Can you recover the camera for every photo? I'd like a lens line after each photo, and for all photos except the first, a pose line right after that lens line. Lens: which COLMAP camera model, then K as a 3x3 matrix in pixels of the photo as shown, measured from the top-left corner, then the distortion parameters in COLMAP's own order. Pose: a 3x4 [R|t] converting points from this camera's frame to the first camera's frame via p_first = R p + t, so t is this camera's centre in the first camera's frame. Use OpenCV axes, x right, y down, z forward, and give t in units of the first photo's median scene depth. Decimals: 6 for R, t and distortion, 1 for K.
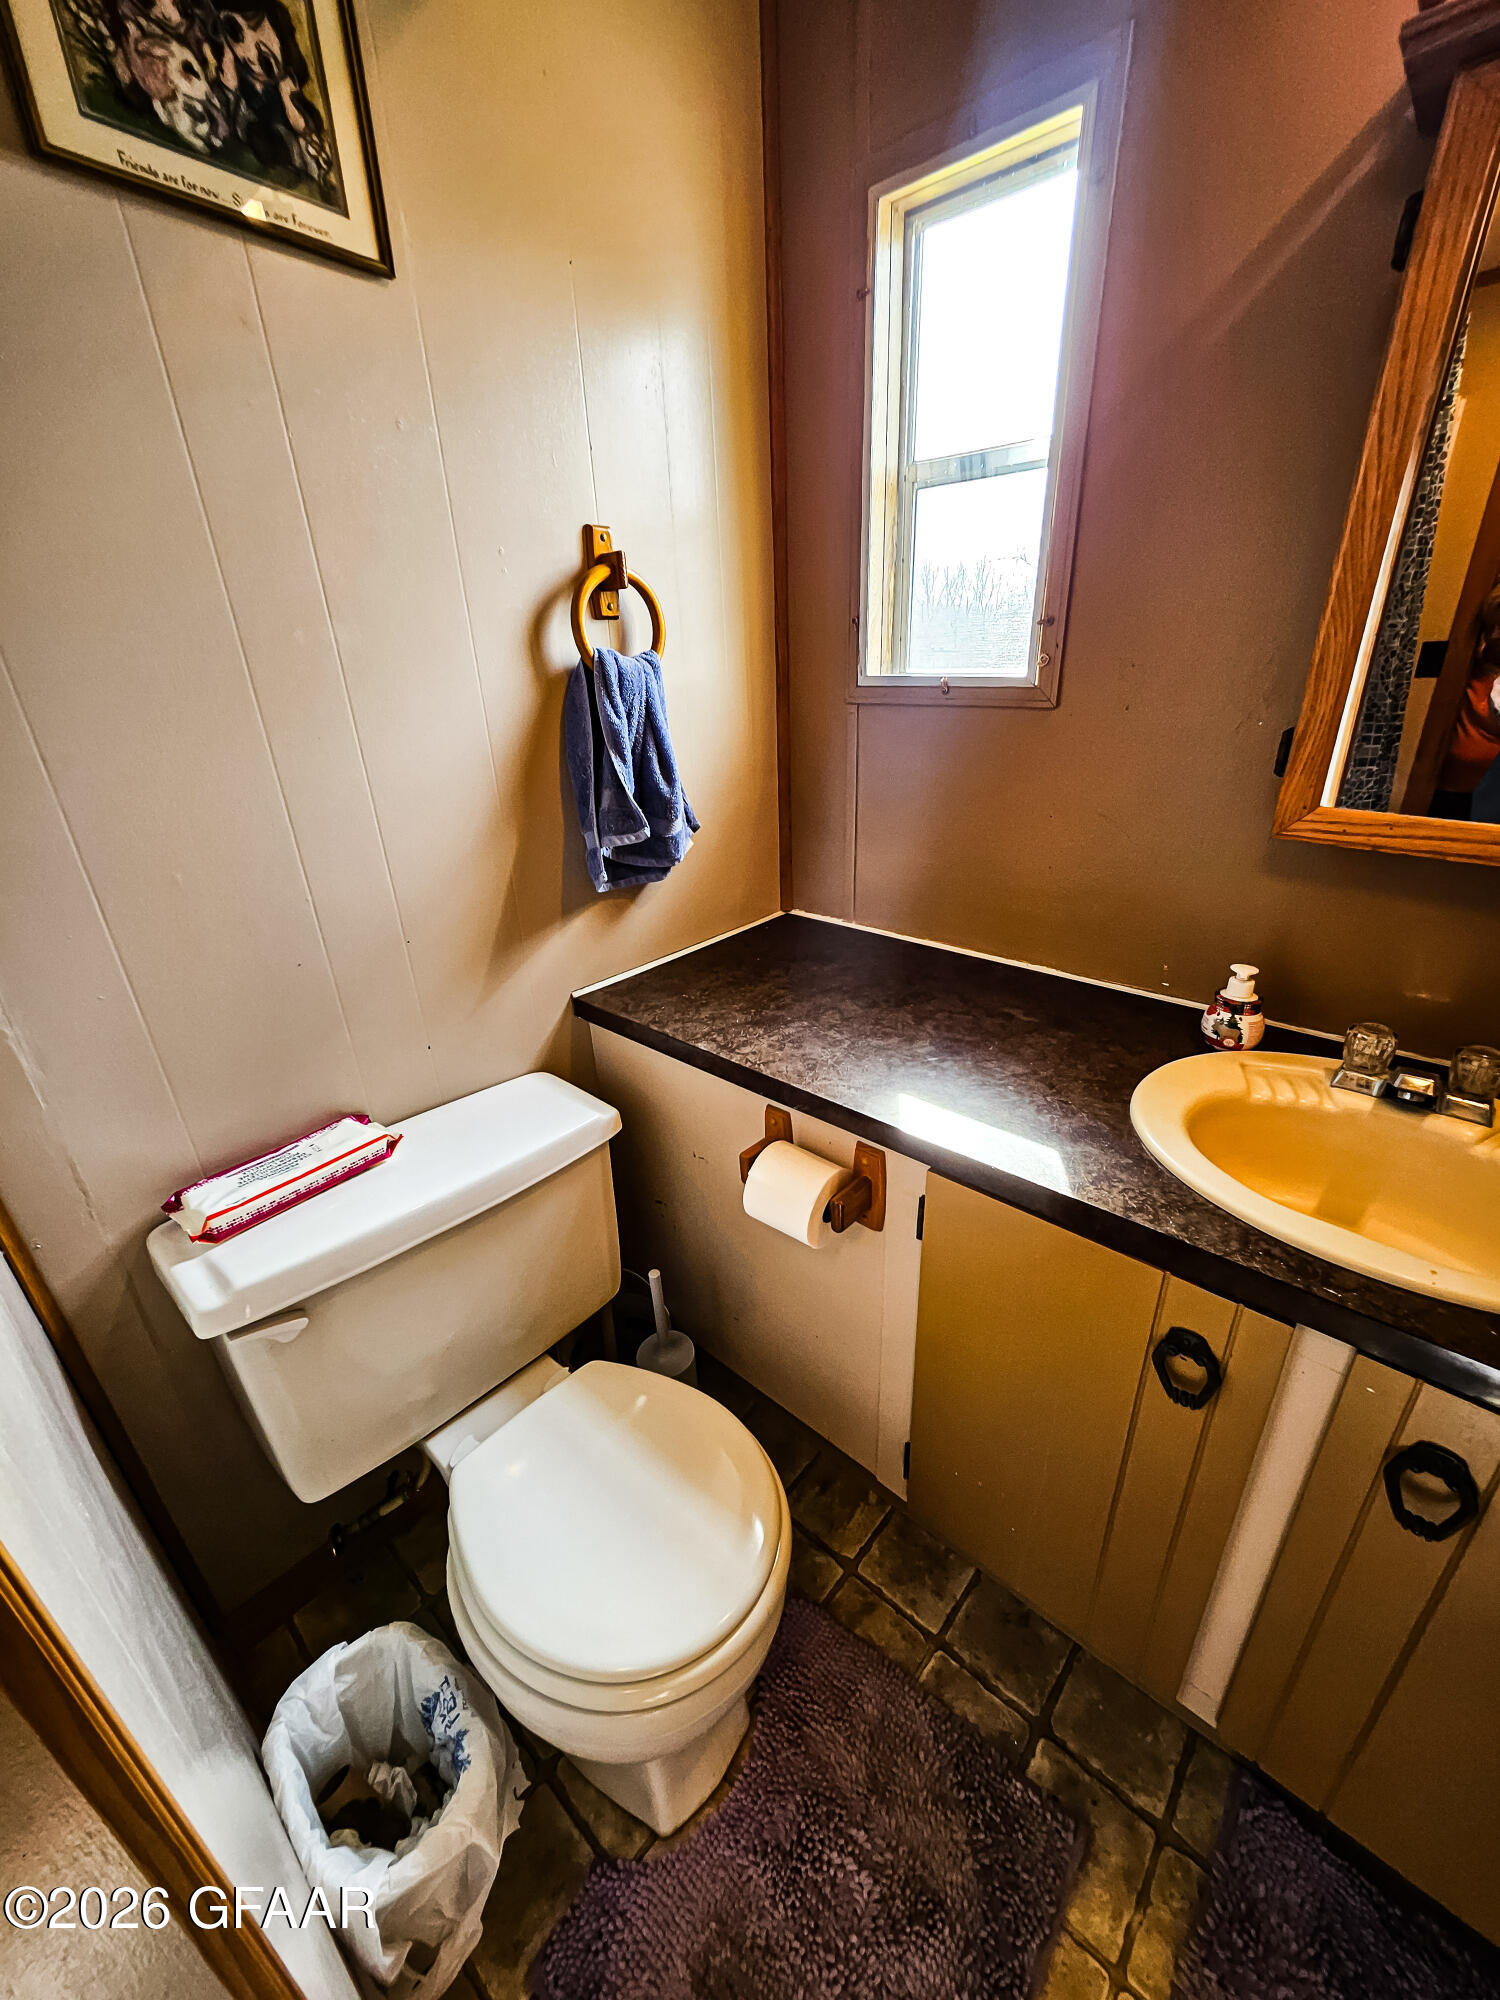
lens RADIAL K [[800.8, 0, 766.7], [0, 800.8, 999.3], [0, 0, 1]] dist [-0.006527, 0.000095]
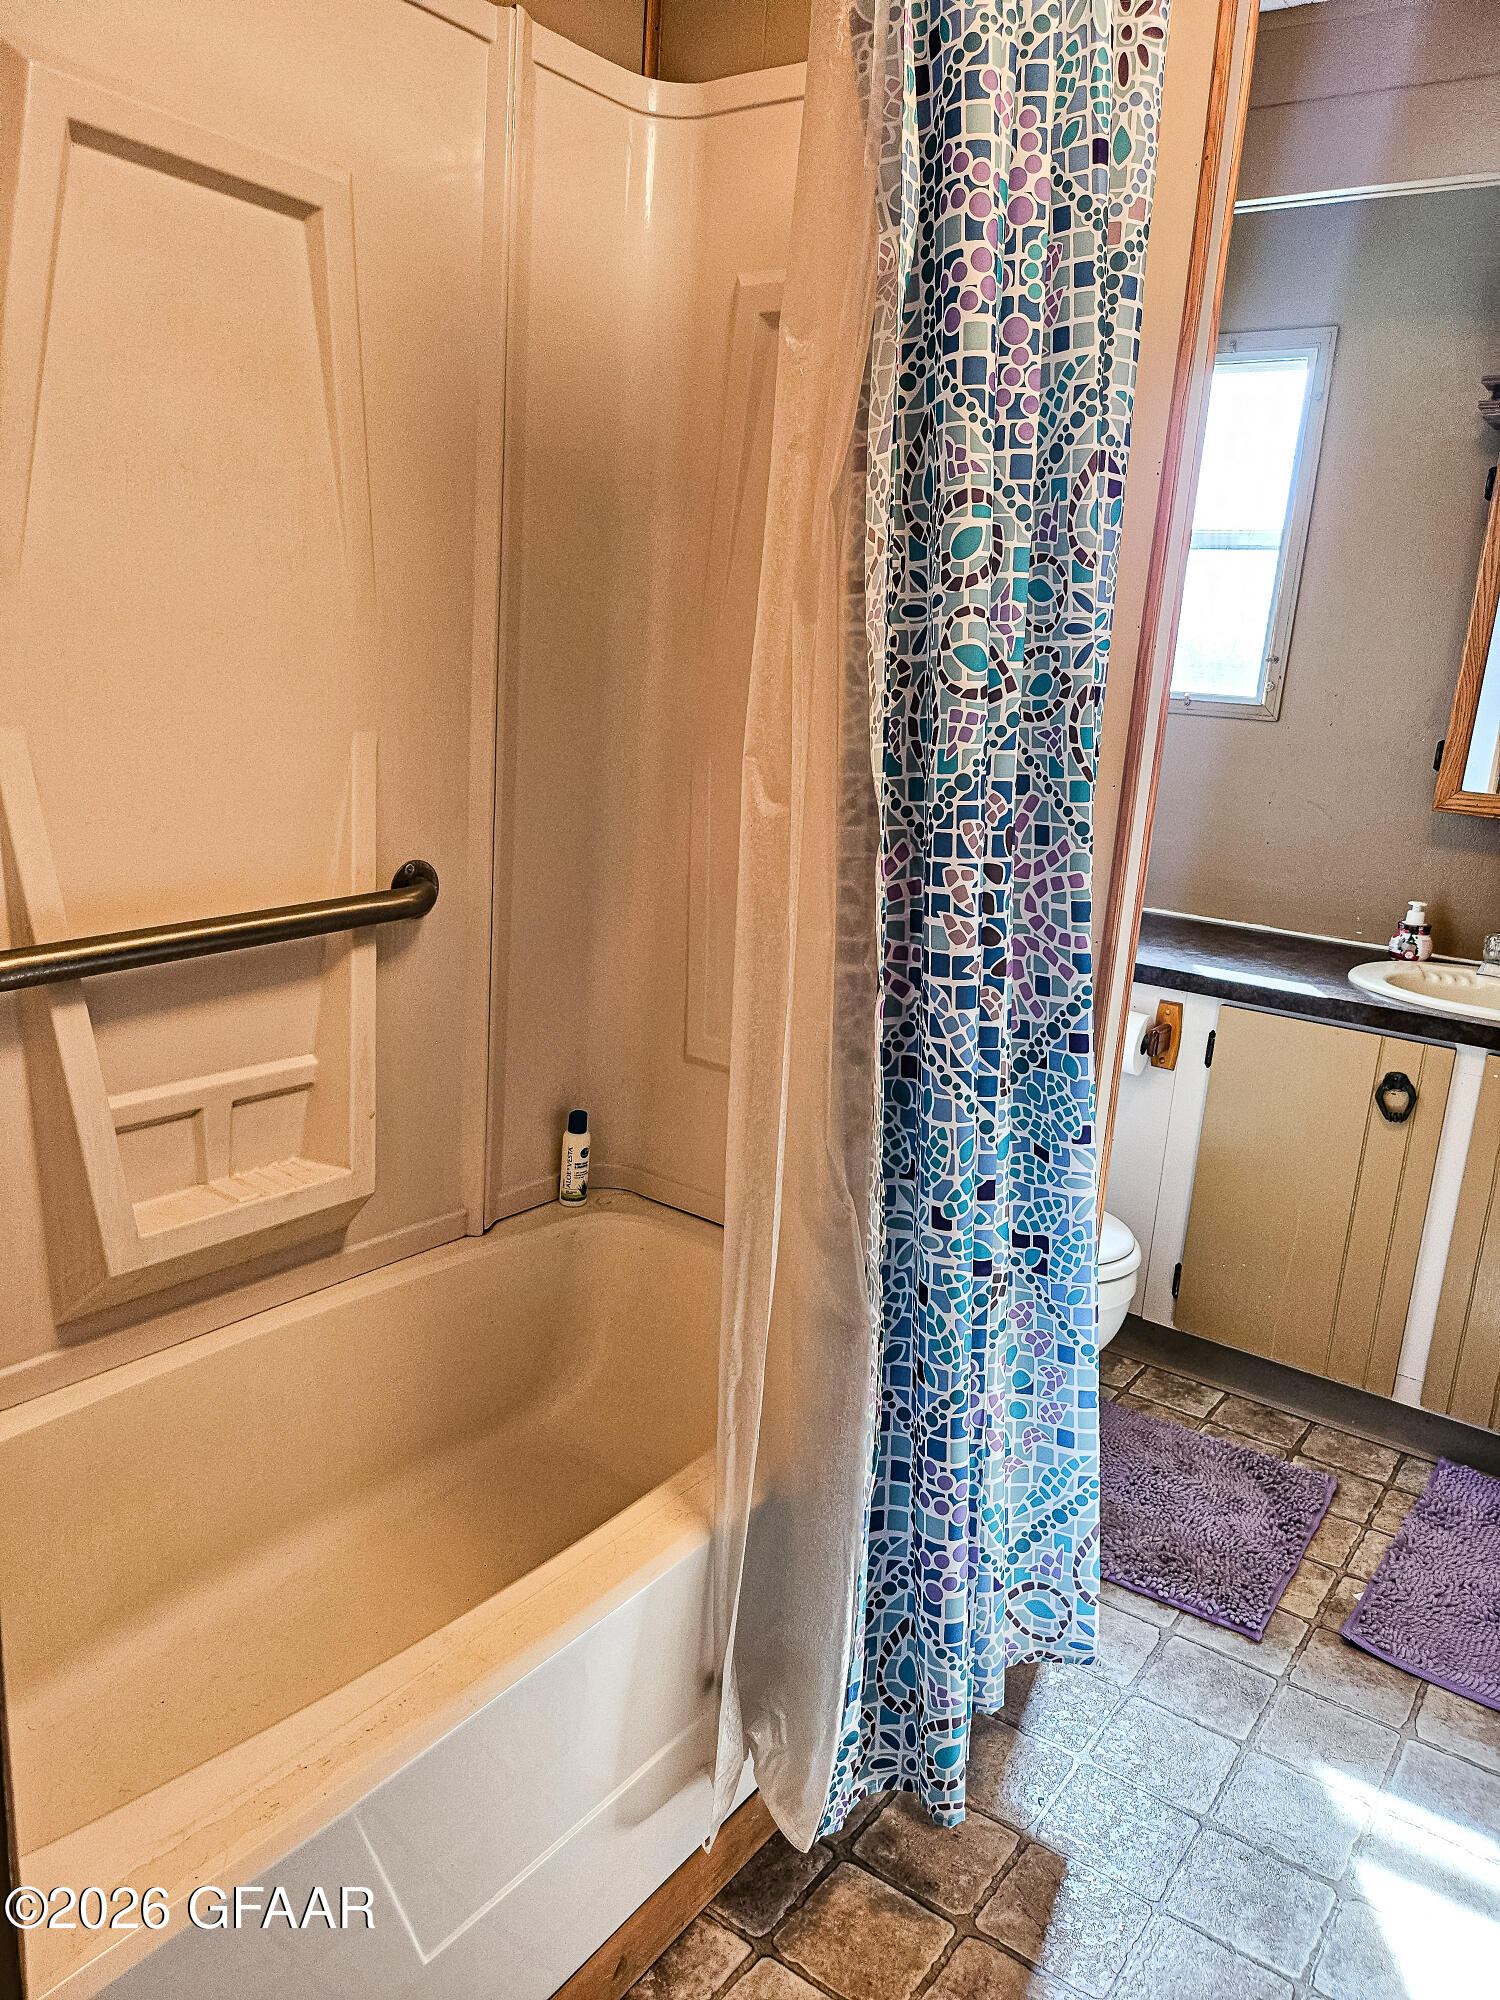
lens RADIAL K [[1444.5, 0, 743.8], [0, 1444.5, 1005.5], [0, 0, 1]] dist [0.050714, -0.051234]
pose [[0.991281, 0.062418, 0.116045, -0.886128], [-0.042538, 0.985121, -0.166512, 0.626338], [-0.124711, 0.160124, 0.979187, -1.369387]]
